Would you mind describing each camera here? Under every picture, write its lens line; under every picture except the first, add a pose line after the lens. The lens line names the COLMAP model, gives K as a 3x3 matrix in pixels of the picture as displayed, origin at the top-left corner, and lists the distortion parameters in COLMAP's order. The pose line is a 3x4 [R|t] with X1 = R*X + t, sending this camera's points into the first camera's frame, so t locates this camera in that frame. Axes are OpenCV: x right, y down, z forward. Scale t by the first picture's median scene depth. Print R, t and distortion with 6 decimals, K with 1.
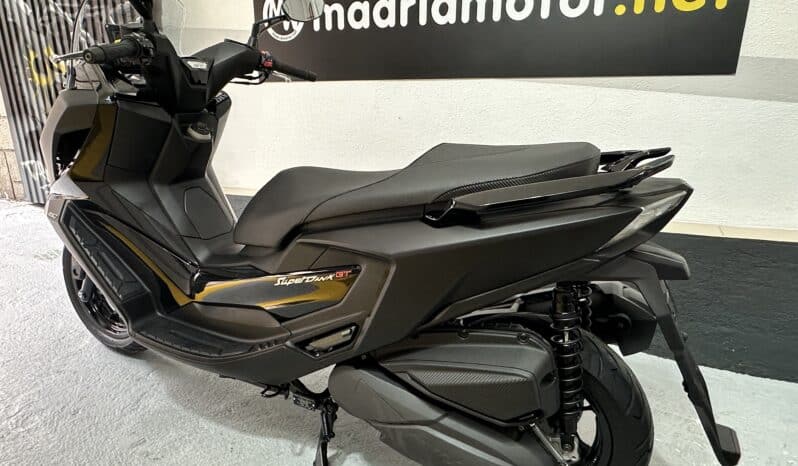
lens RADIAL K [[484.1, 0, 396.9], [0, 484.1, 239.6], [0, 0, 1]] dist [-0.001815, 0.000912]
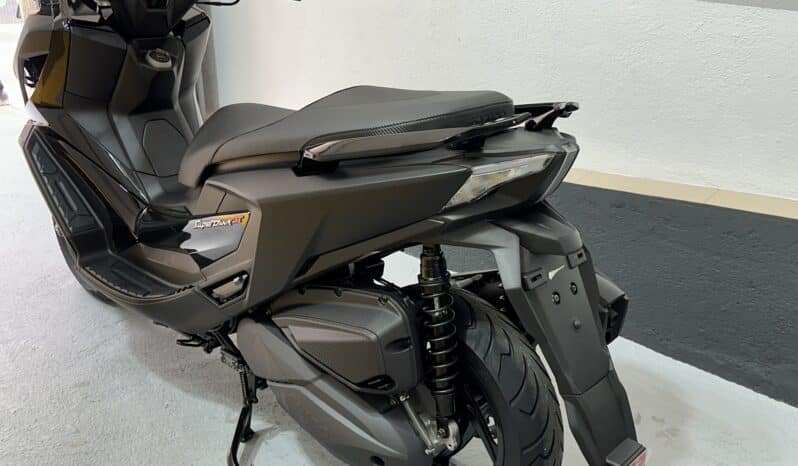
lens RADIAL K [[760.8, 0, 399.8], [0, 760.8, 229.0], [0, 0, 1]] dist [0.042646, 0.000000]
pose [[0.955419, 0.088342, -0.281727, 0.500880], [-0.079655, 0.995930, 0.042163, 0.001187], [0.284305, -0.017843, 0.958568, -0.289374]]
